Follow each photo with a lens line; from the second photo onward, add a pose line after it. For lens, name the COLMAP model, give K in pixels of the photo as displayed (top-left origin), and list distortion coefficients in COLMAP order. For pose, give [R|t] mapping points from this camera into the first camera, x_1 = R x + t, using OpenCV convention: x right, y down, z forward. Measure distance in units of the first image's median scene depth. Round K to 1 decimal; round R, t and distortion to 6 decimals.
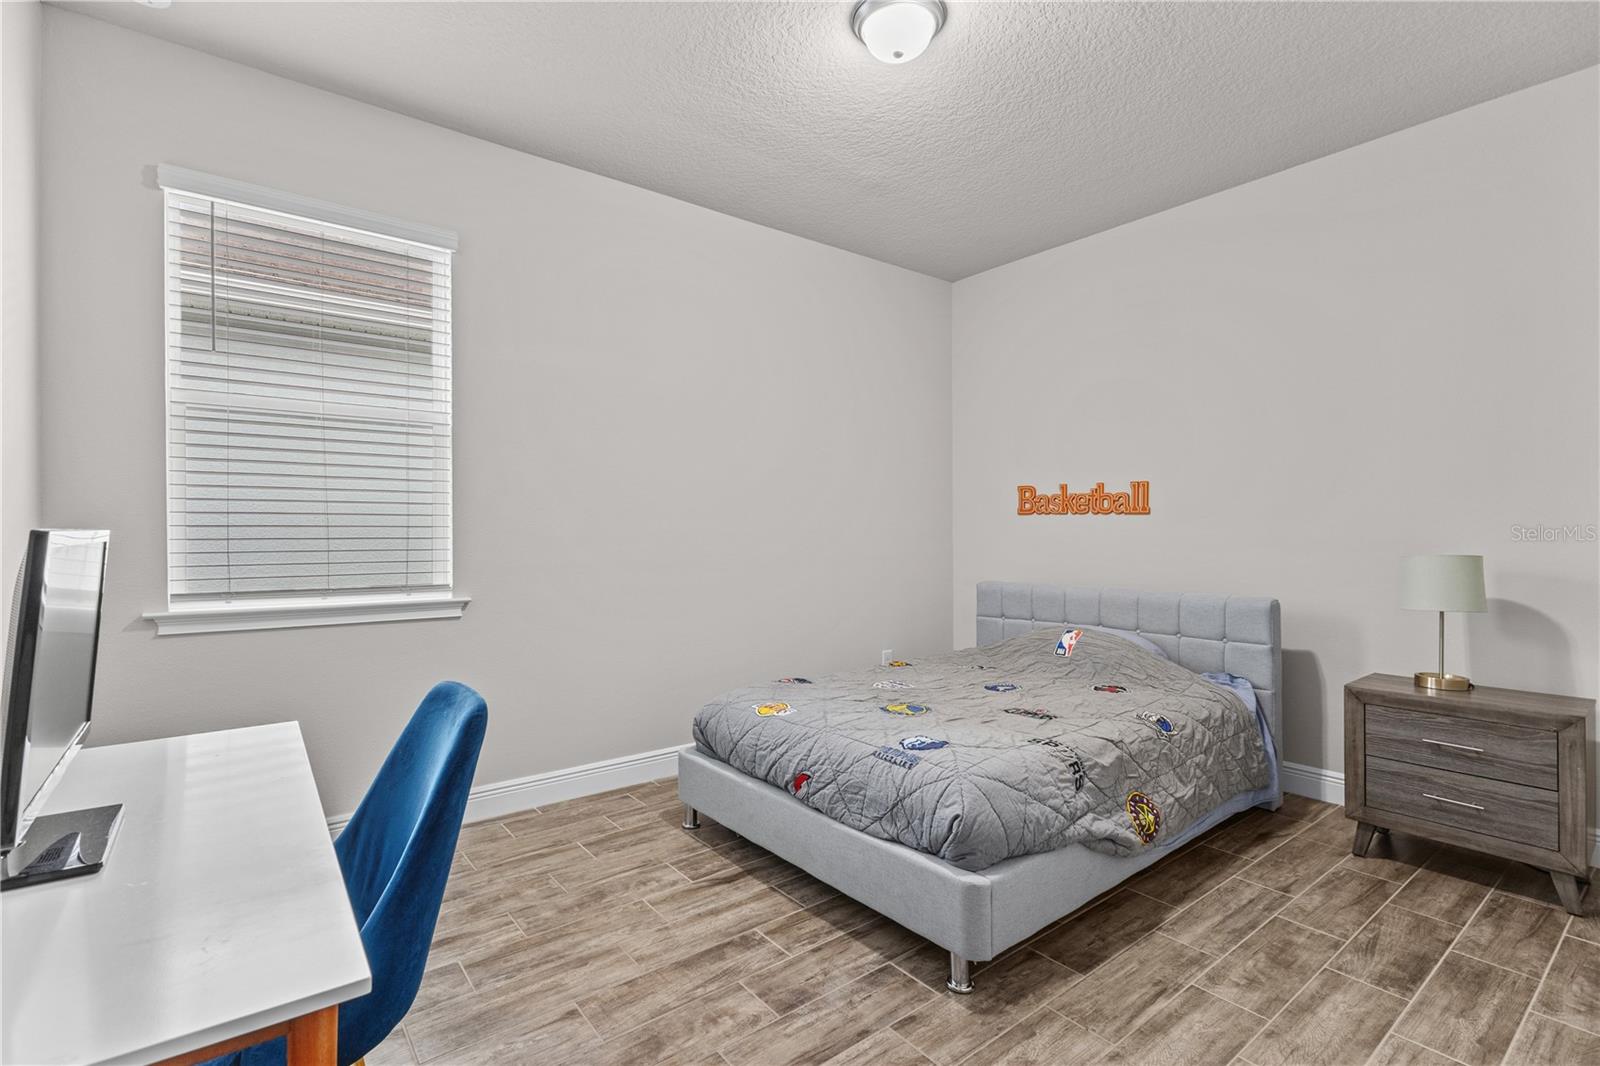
lens RADIAL K [[740.4, 0, 793.2], [0, 740.4, 530.9], [0, 0, 1]] dist [0.002617, -0.000074]
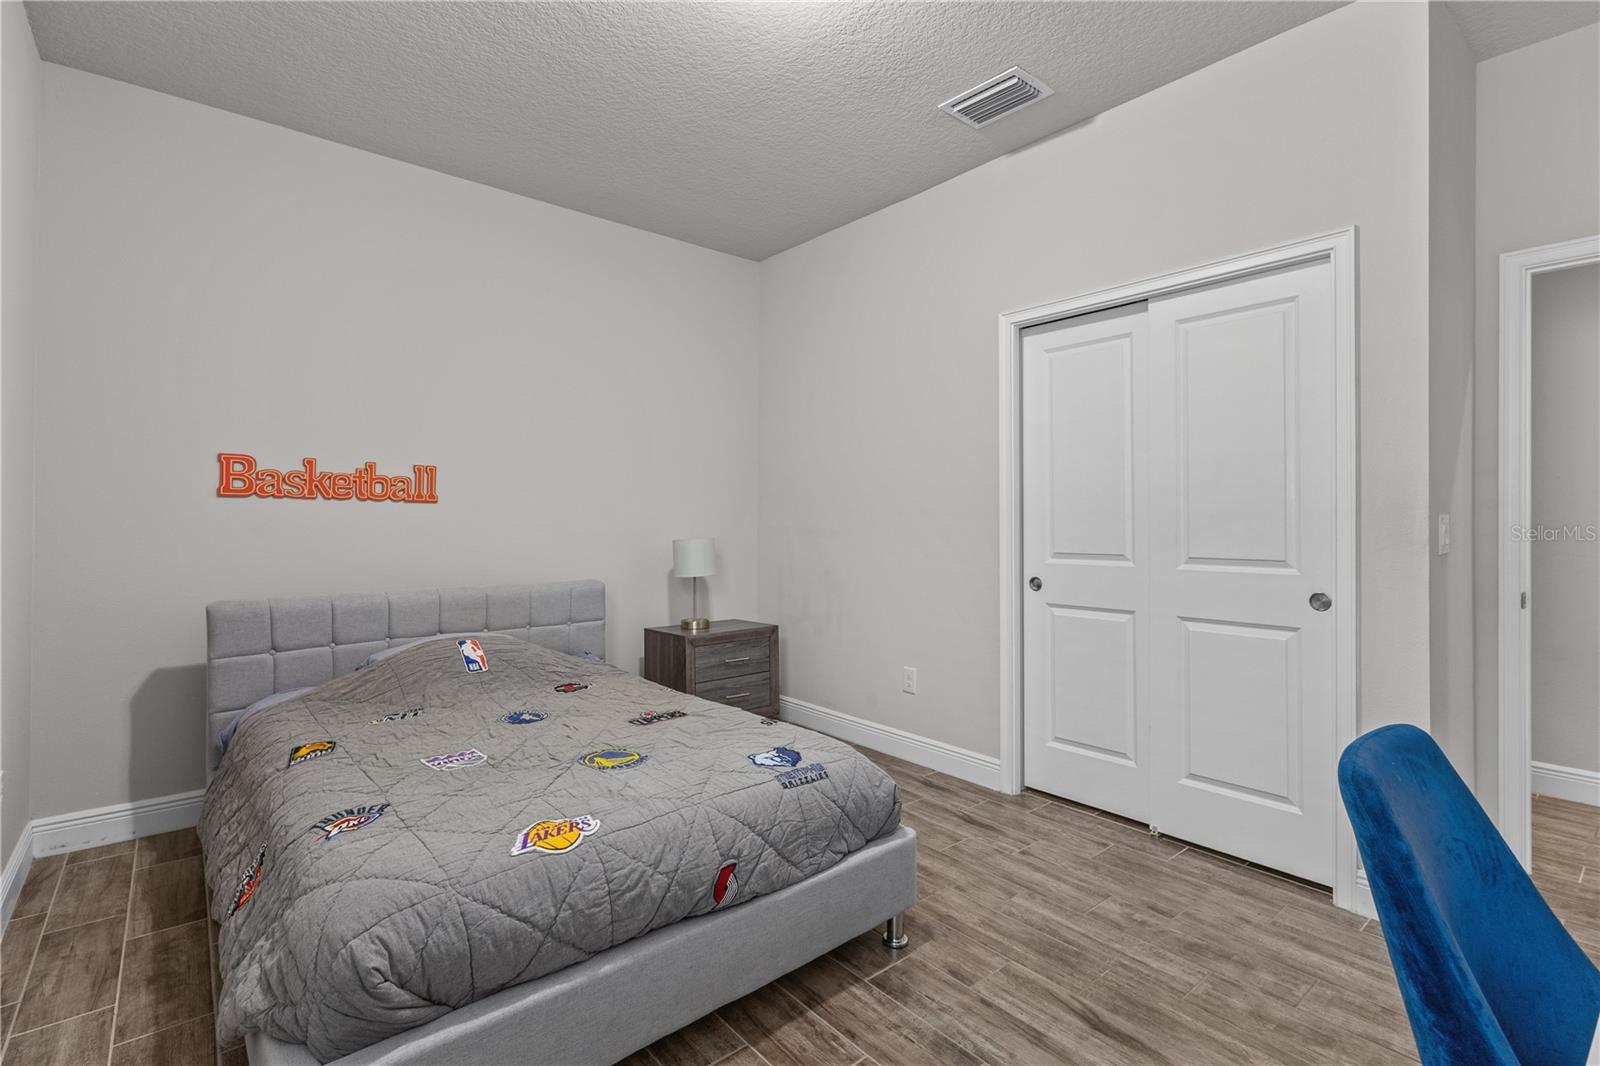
lens RADIAL K [[740.4, 0, 798.8], [0, 740.4, 519.9], [0, 0, 1]] dist [0.002617, -0.000074]
pose [[-0.036807, 0.003890, 0.999315, -0.500708], [-0.000487, 0.999992, -0.003910, 0.001200], [-0.999322, -0.000630, -0.036805, 0.693131]]
